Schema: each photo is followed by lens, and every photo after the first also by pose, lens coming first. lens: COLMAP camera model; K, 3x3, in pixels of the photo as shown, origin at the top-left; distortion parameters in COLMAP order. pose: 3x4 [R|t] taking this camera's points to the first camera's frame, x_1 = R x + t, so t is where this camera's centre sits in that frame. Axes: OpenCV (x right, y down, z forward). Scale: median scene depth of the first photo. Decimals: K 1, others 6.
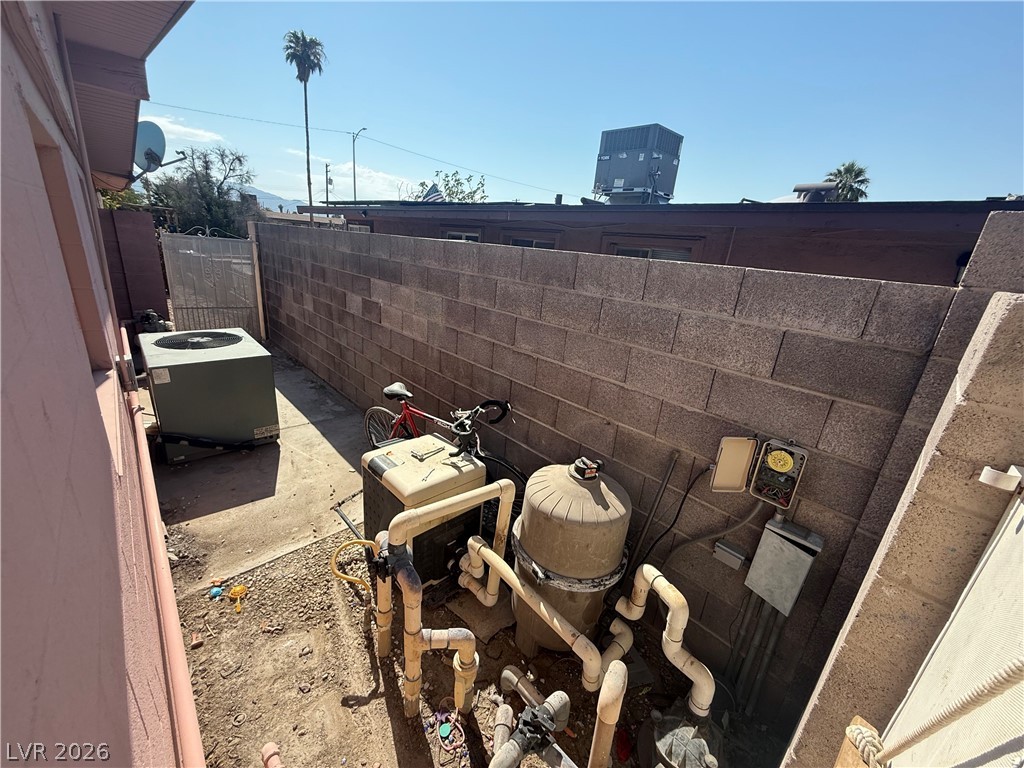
lens RADIAL K [[408.9, 0, 510.6], [0, 408.9, 380.5], [0, 0, 1]] dist [-0.000319, 0.000697]
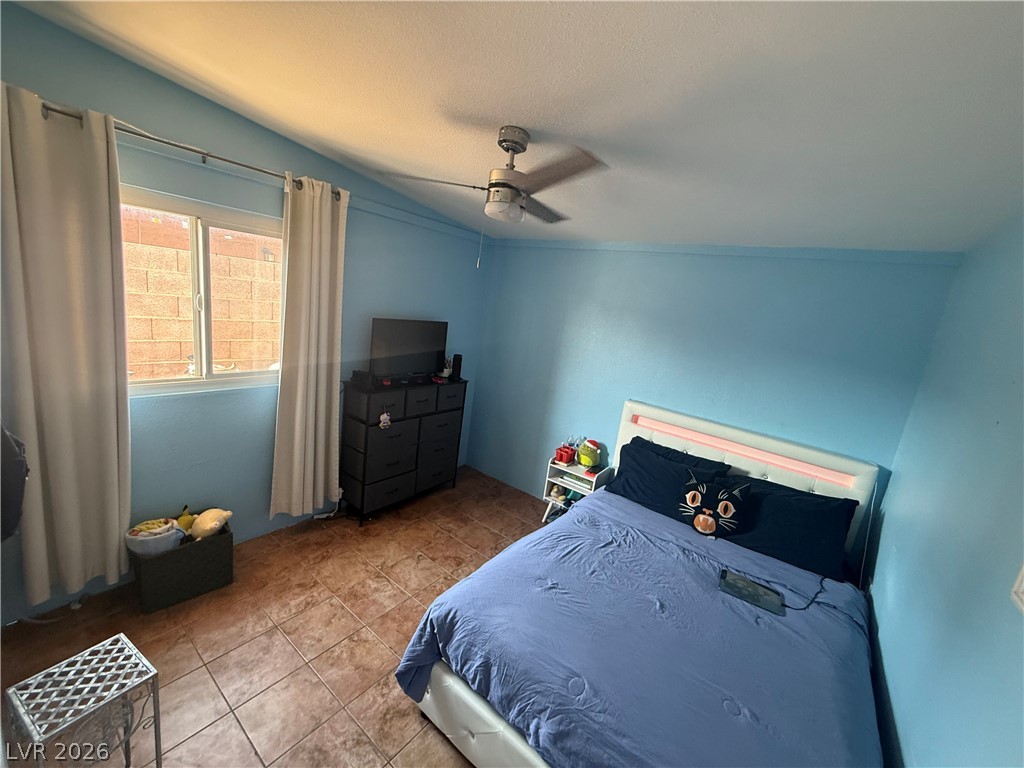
lens RADIAL K [[408.9, 0, 515.1], [0, 408.9, 380.7], [0, 0, 1]] dist [-0.000319, 0.000697]
pose [[-0.157590, -0.315725, 0.935673, -1.582075], [0.160146, 0.926798, 0.339703, -0.173653], [-0.974433, 0.203378, -0.095492, 0.022420]]
